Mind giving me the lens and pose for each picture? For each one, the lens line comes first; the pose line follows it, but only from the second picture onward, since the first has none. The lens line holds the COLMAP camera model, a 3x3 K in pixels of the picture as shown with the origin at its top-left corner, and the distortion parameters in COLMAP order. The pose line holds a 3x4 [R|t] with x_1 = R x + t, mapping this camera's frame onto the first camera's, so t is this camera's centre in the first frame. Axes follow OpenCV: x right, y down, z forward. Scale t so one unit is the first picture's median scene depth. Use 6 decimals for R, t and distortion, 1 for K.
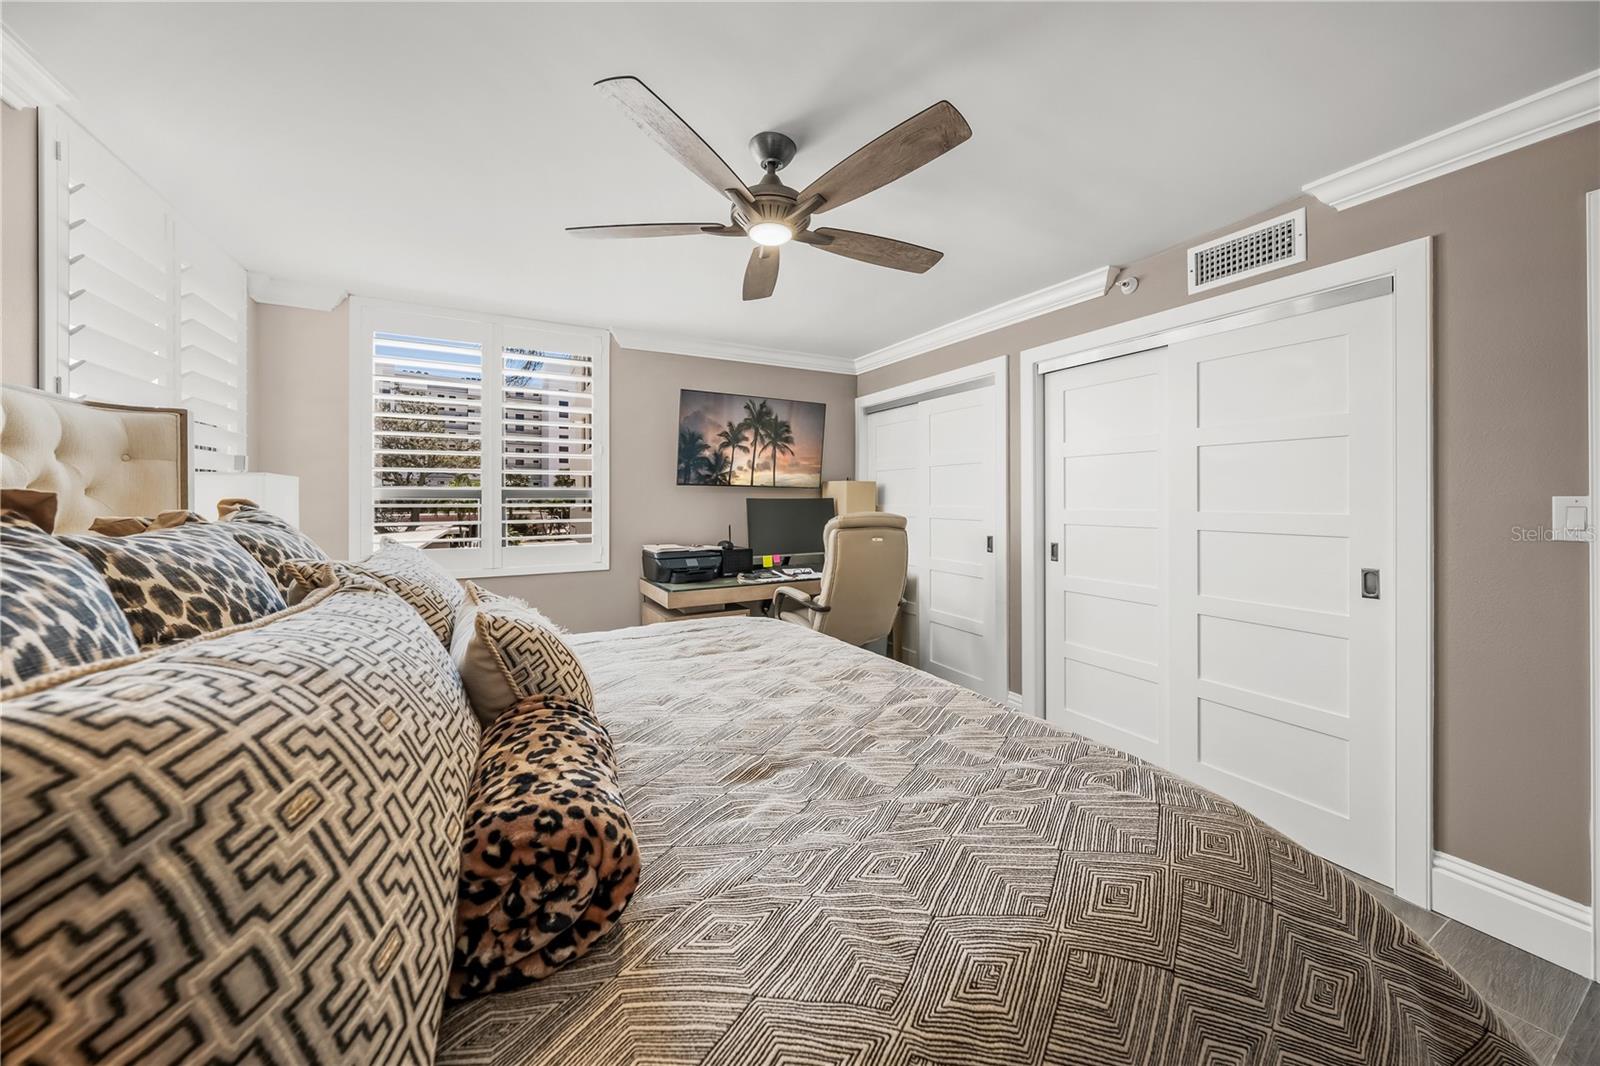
lens RADIAL K [[554.1, 0, 797.8], [0, 554.1, 503.8], [0, 0, 1]] dist [-0.002180, 0.000423]
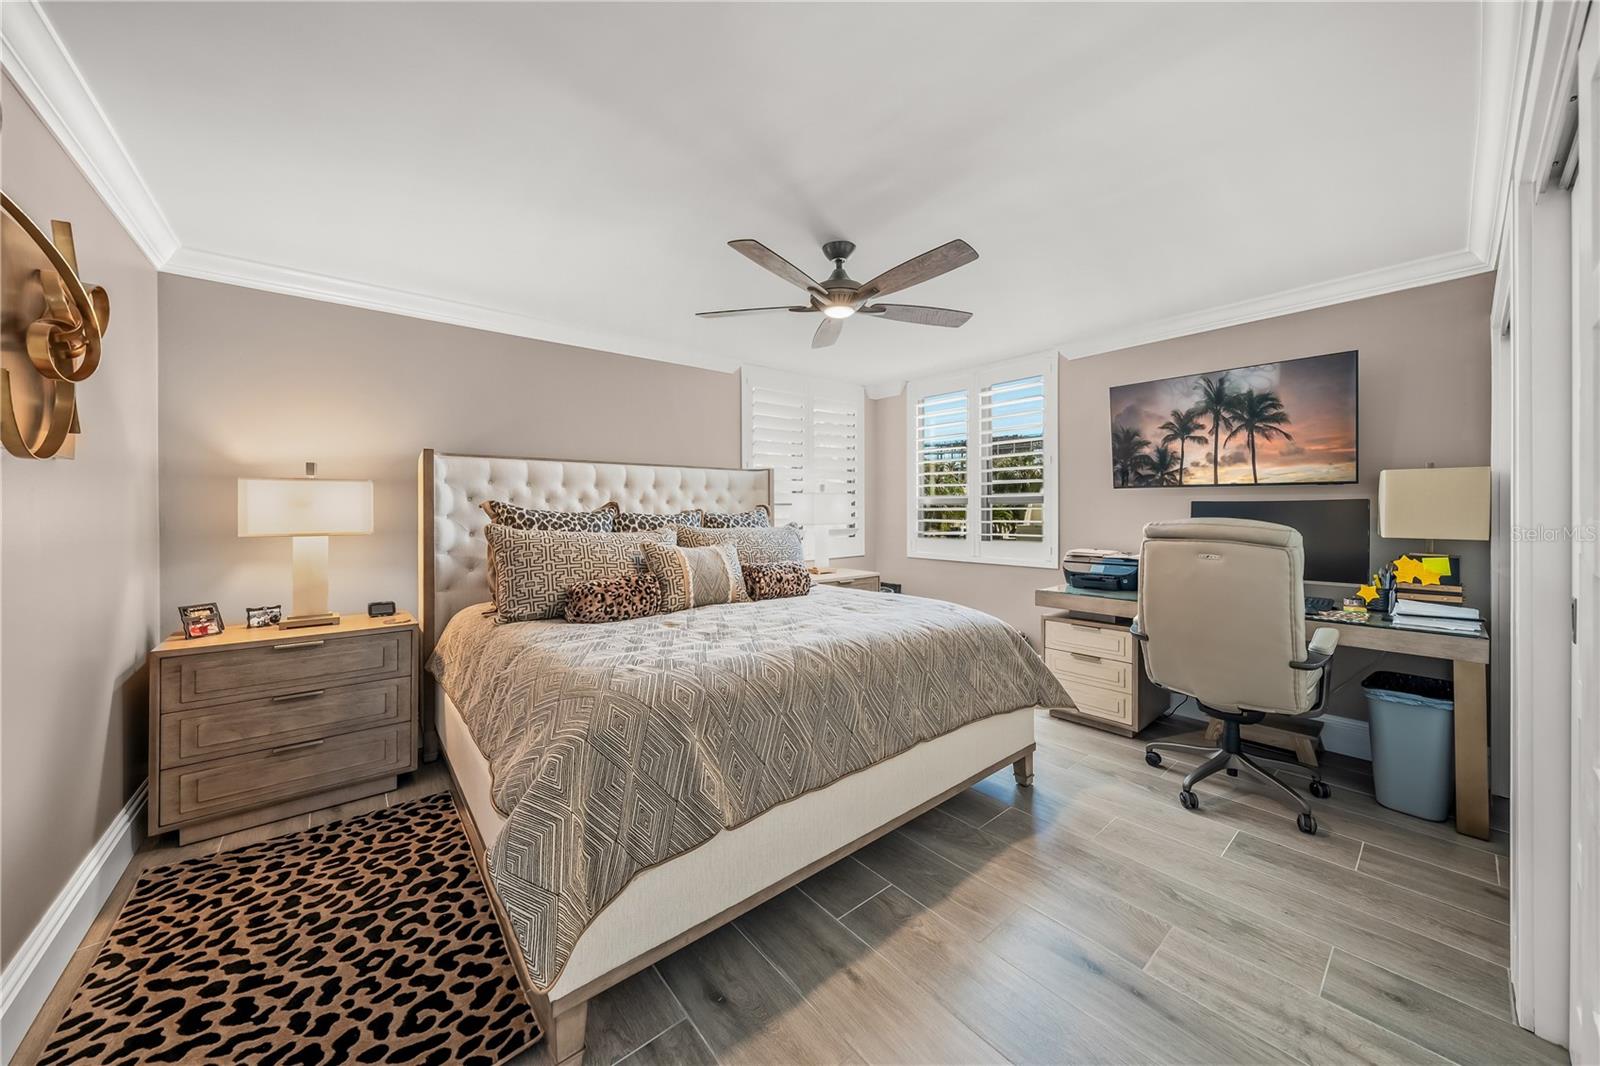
lens RADIAL K [[554.1, 0, 811.3], [0, 554.1, 505.7], [0, 0, 1]] dist [-0.002180, 0.000423]
pose [[0.194284, -0.002668, -0.980942, 0.584904], [-0.005306, 0.999979, -0.003771, 0.002270], [0.980931, 0.005938, 0.194266, 0.297405]]
